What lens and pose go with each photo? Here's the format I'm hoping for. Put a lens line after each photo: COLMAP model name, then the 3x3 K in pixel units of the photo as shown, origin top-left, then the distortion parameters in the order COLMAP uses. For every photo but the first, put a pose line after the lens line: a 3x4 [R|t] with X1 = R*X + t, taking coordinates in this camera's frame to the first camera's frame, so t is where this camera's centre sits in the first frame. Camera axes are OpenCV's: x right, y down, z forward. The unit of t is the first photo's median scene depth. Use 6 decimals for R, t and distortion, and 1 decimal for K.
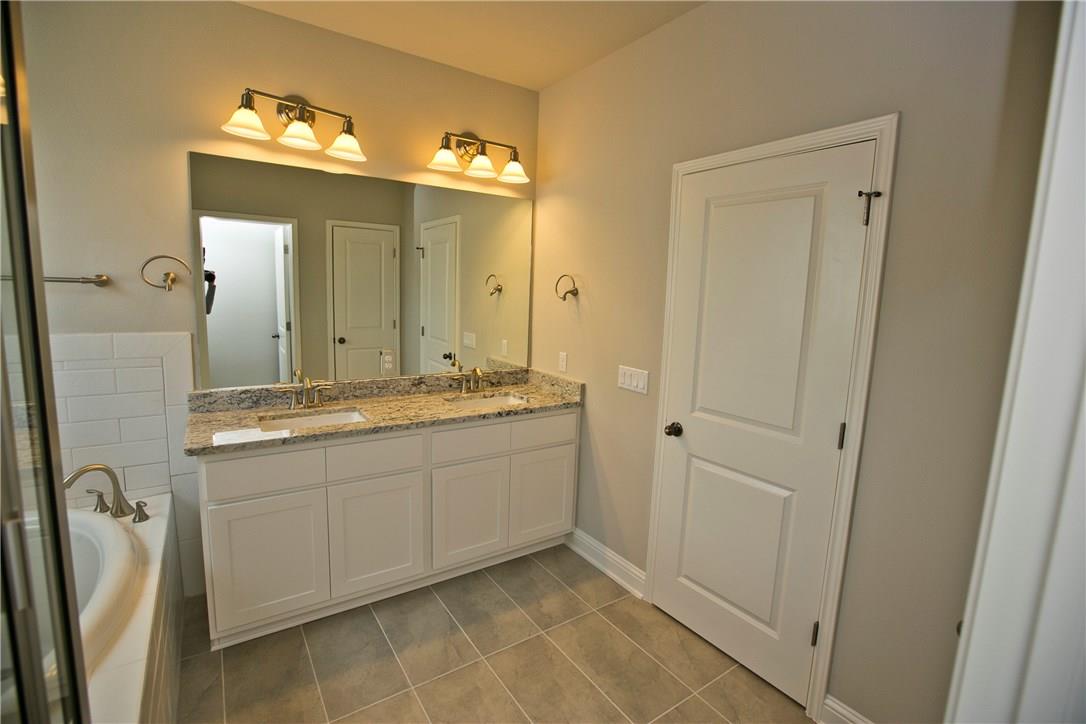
lens RADIAL K [[491.3, 0, 544.3], [0, 491.3, 357.3], [0, 0, 1]] dist [-0.043552, 0.010749]
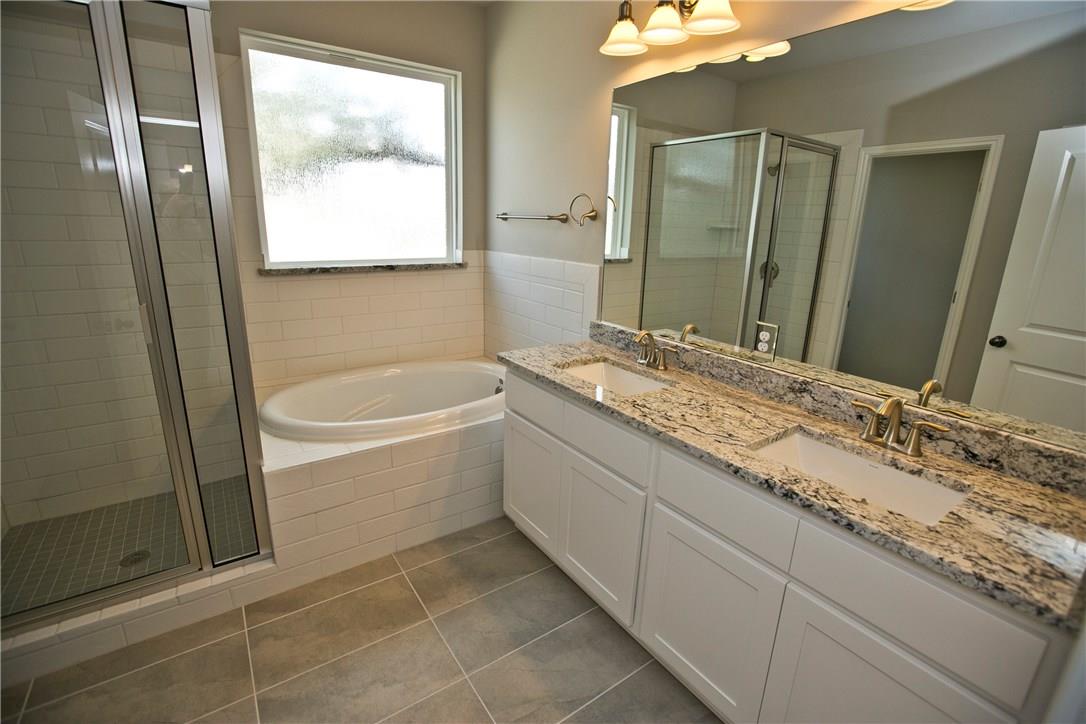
lens RADIAL K [[491.3, 0, 544.3], [0, 491.3, 357.3], [0, 0, 1]] dist [-0.043552, 0.010749]
pose [[0.017720, 0.234715, -0.971903, 0.353190], [-0.166538, 0.959169, 0.228603, -0.079355], [0.985876, 0.157808, 0.056086, 0.782860]]
